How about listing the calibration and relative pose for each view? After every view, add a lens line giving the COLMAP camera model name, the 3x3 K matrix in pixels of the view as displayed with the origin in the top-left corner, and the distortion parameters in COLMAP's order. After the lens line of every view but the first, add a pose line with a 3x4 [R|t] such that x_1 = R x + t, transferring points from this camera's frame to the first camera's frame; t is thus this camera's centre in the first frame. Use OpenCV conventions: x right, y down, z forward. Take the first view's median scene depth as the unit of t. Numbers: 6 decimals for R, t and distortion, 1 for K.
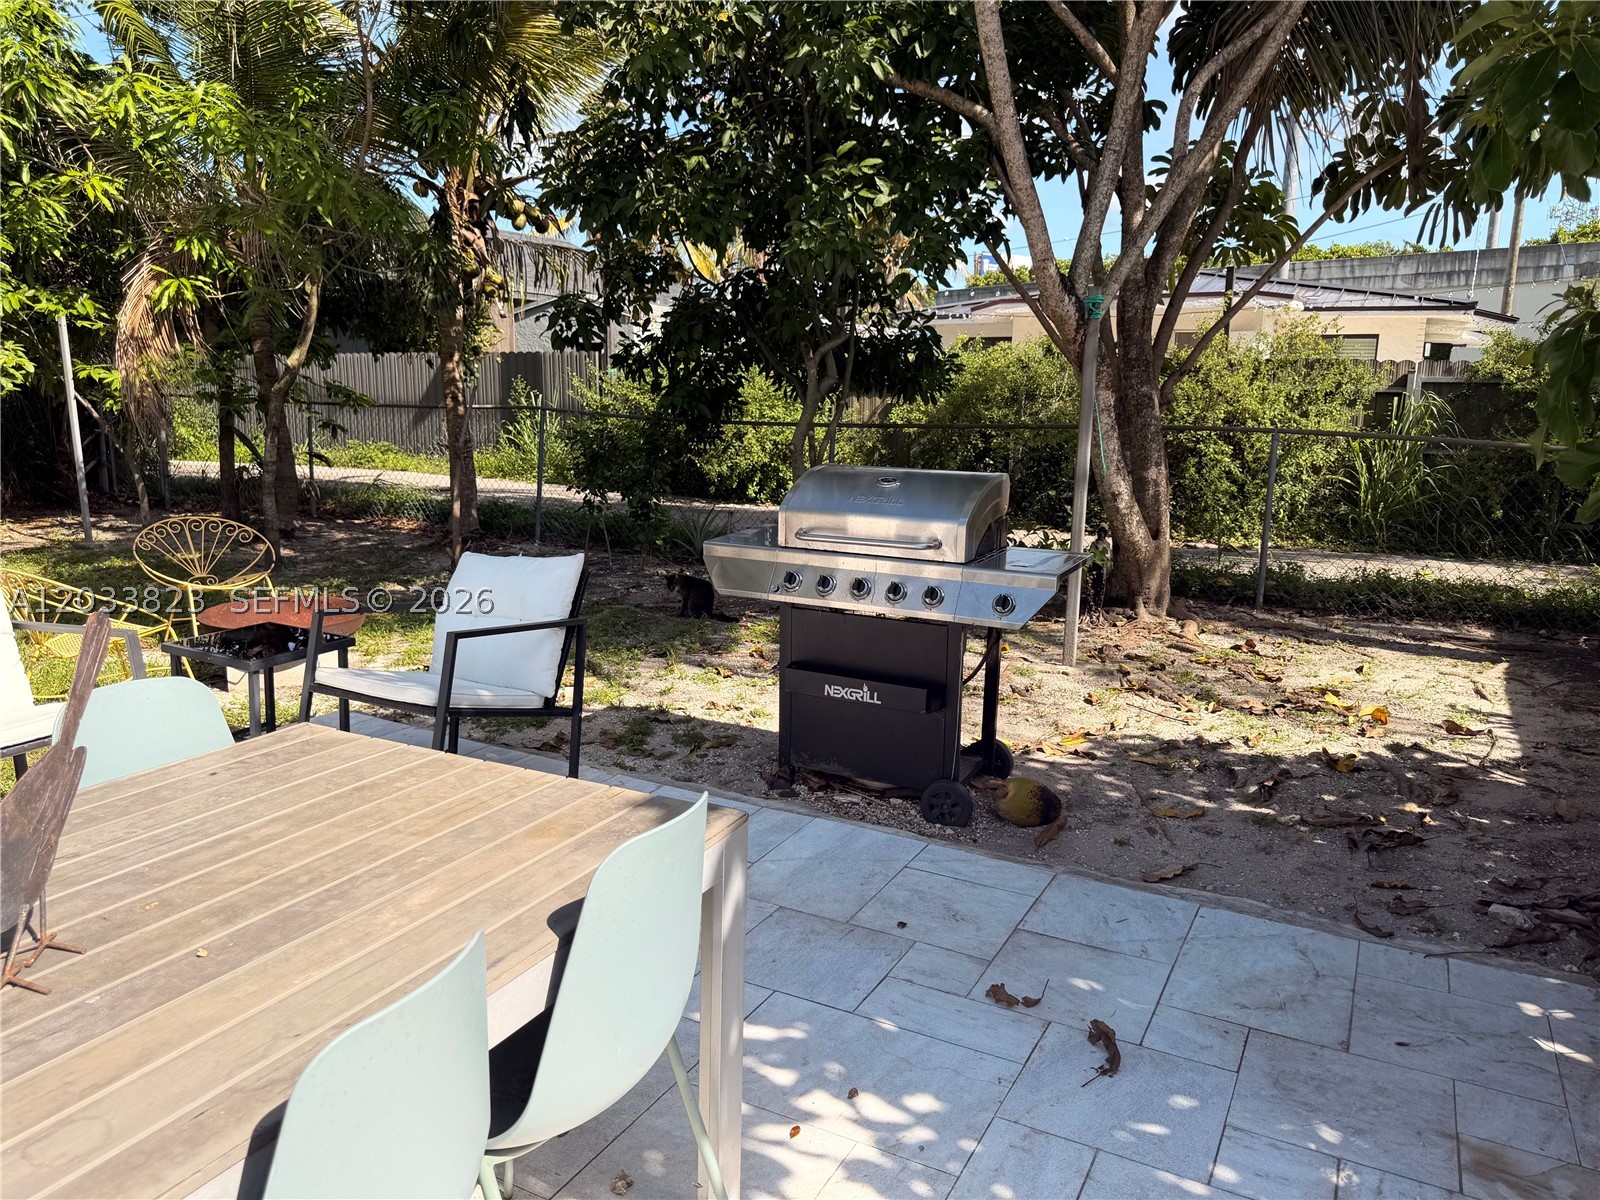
lens RADIAL K [[1136.8, 0, 801.8], [0, 1136.8, 605.5], [0, 0, 1]] dist [0.130550, -0.199408]
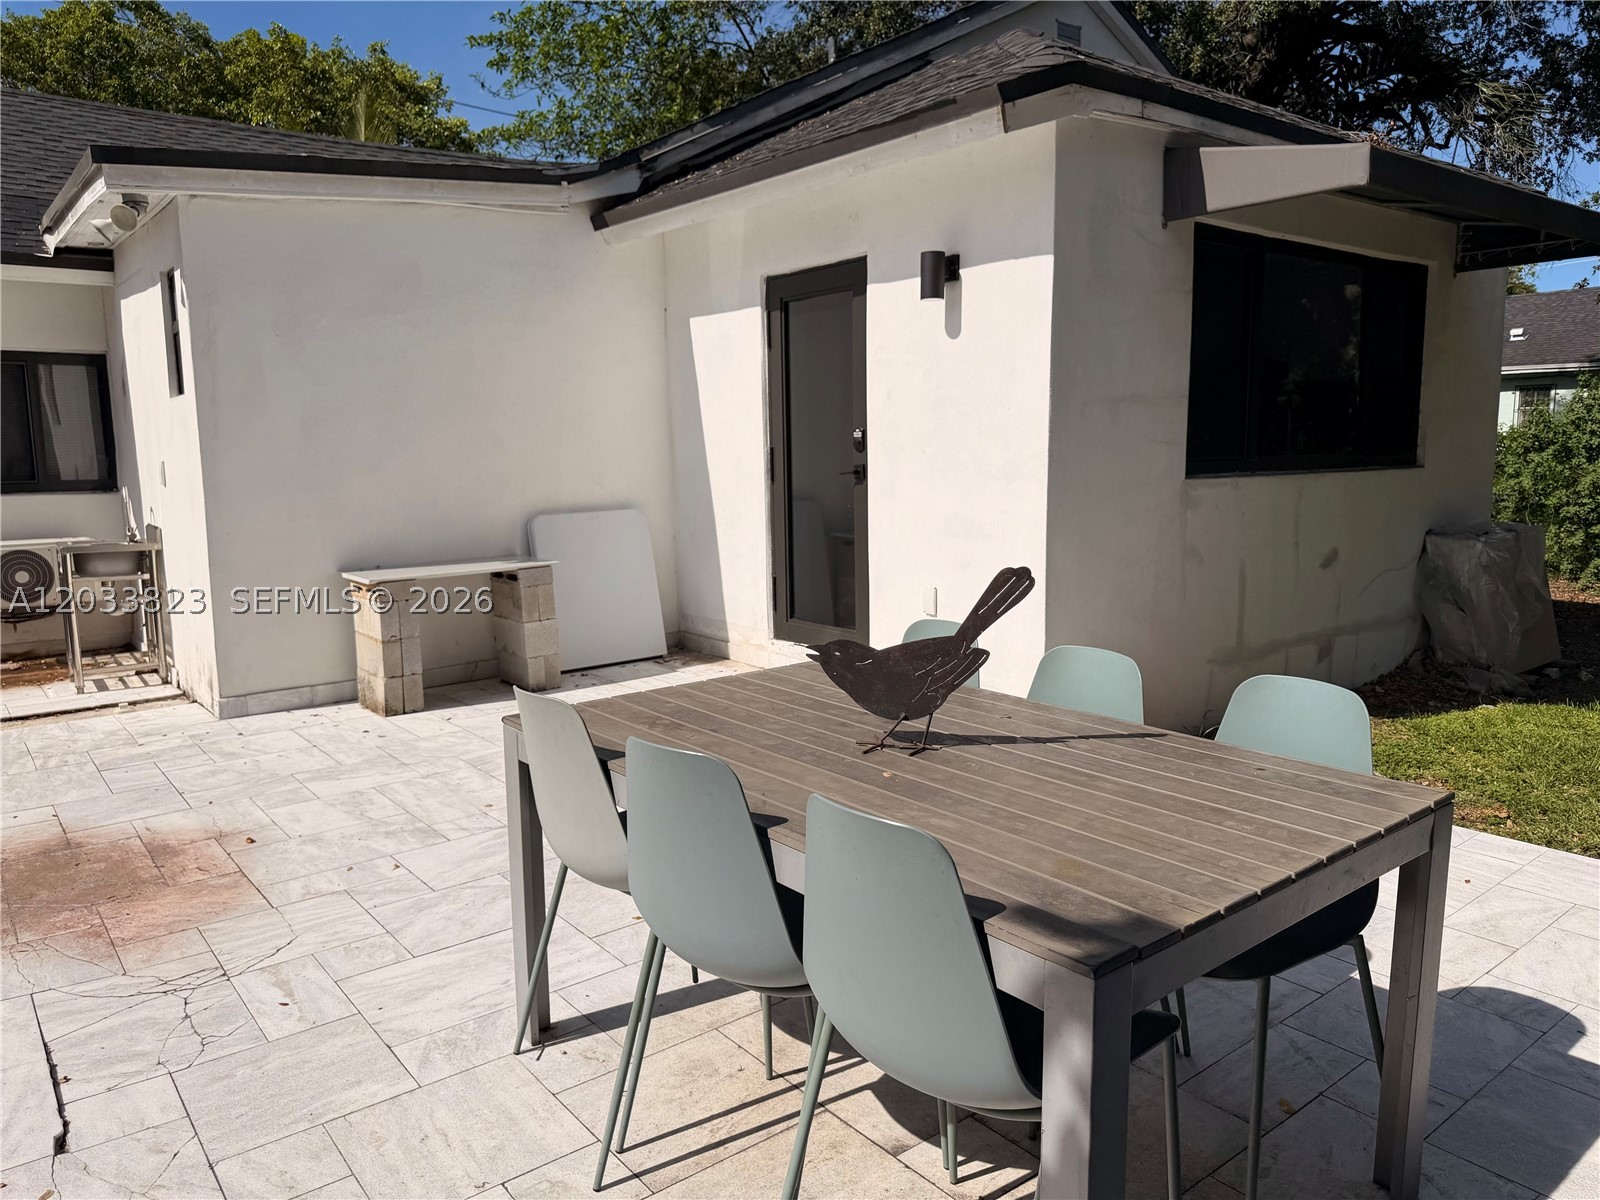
lens RADIAL K [[1136.2, 0, 807.0], [0, 1136.2, 612.1], [0, 0, 1]] dist [0.000955, -0.006627]
pose [[-0.424080, 0.119862, -0.897658, 0.593216], [-0.160008, 0.965692, 0.204538, -0.142837], [0.891378, 0.230373, -0.390352, 0.960144]]
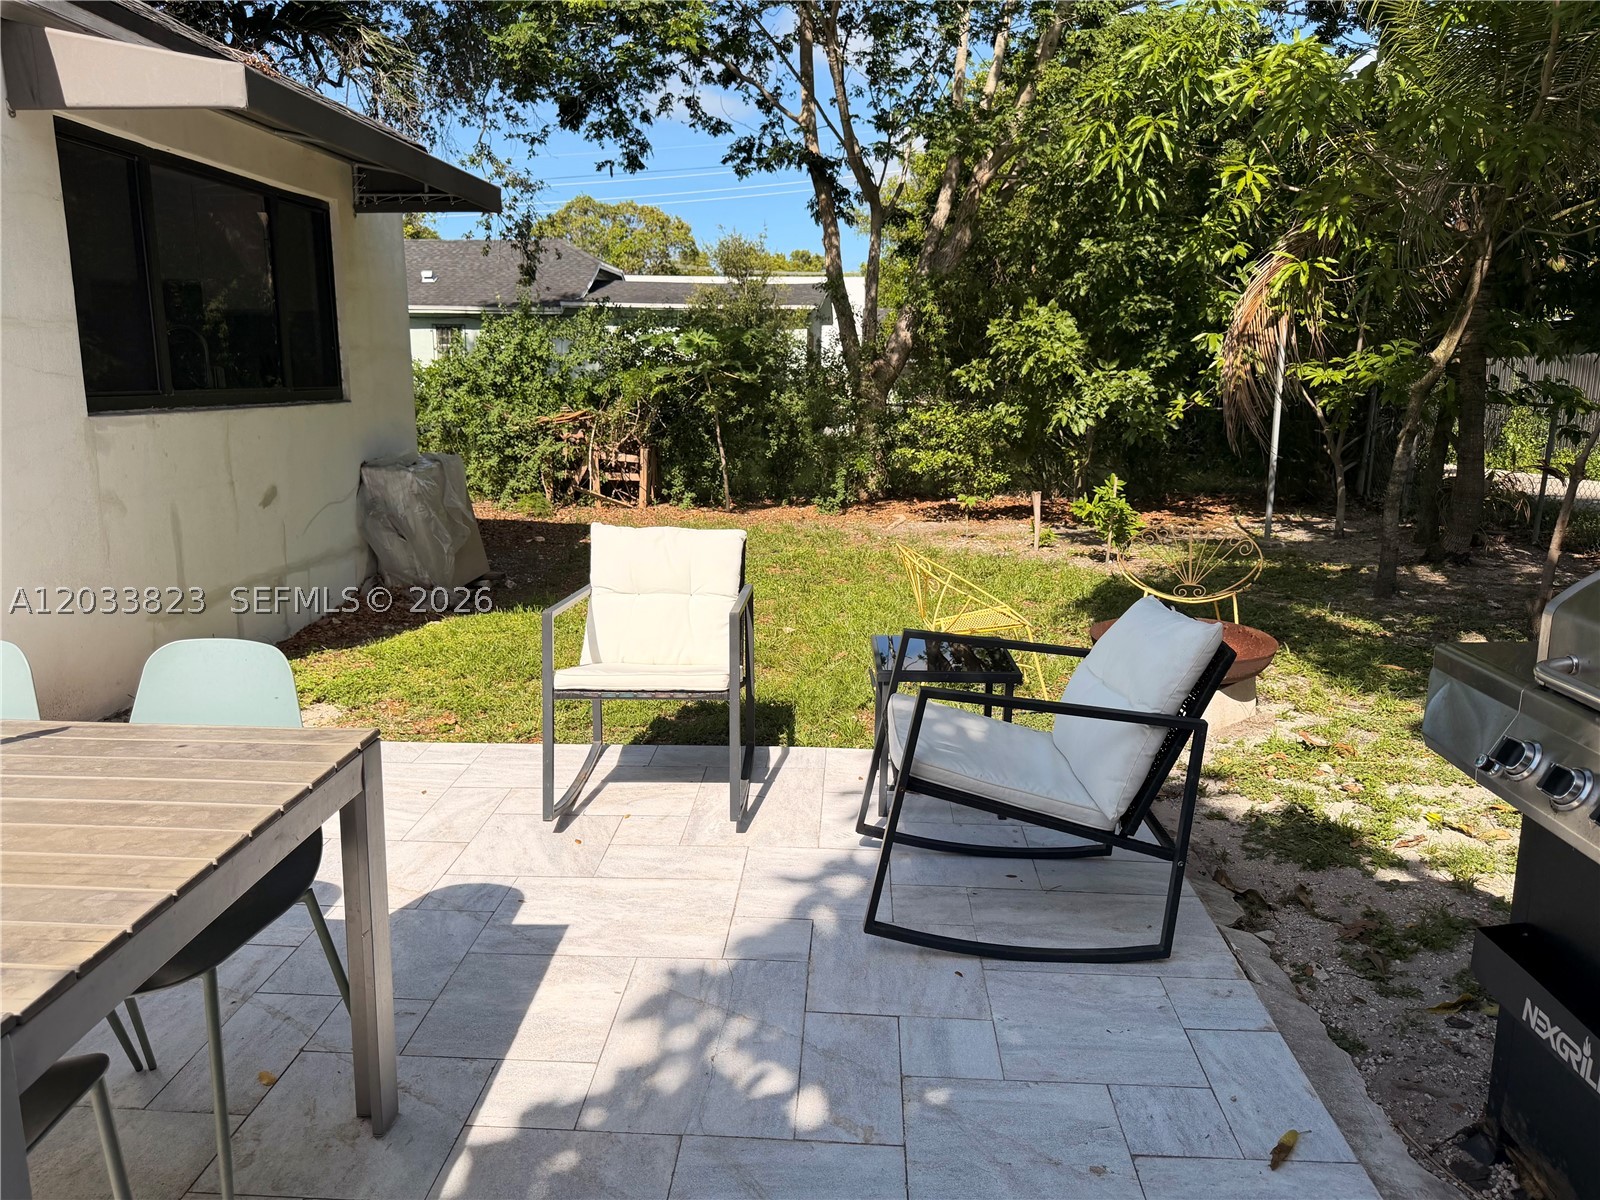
lens RADIAL K [[1136.2, 0, 807.0], [0, 1136.2, 612.1], [0, 0, 1]] dist [0.000955, -0.006627]
pose [[0.407270, 0.175129, -0.896360, 0.548299], [-0.171085, 0.978699, 0.113482, -0.165193], [0.897140, 0.107136, 0.428557, 1.007121]]
